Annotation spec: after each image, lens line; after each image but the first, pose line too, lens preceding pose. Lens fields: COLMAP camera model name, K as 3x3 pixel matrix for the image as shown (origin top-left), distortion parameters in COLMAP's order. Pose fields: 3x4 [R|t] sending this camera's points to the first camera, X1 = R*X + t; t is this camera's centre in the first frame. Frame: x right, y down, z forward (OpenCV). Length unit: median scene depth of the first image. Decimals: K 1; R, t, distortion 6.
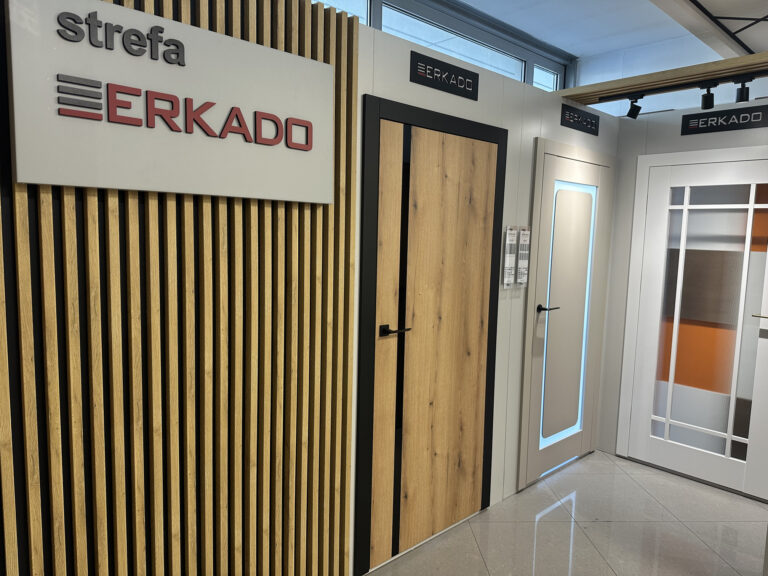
lens RADIAL K [[540.7, 0, 386.2], [0, 540.7, 286.3], [0, 0, 1]] dist [0.027717, -0.017942]
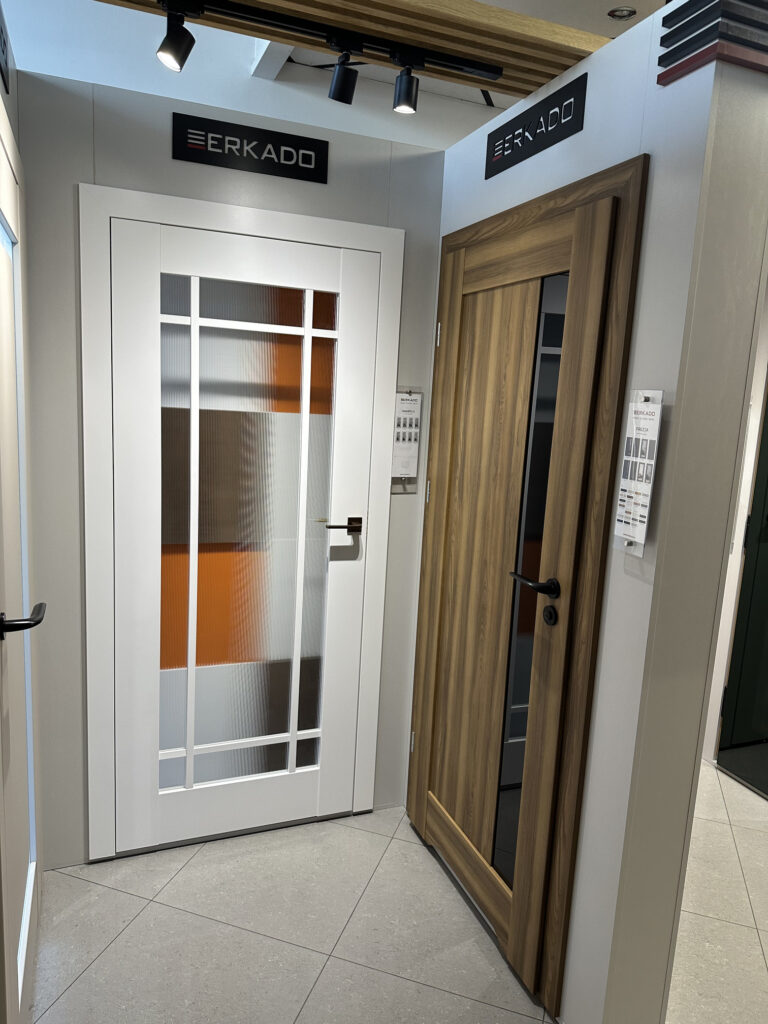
lens RADIAL K [[720.9, 0, 385.2], [0, 720.9, 513.8], [0, 0, 1]] dist [0.027717, -0.017942]
pose [[0.377871, -0.156791, 0.912486, 0.005210], [0.063489, 0.987625, 0.143410, -0.058473], [-0.923679, 0.003742, 0.383150, 0.601368]]
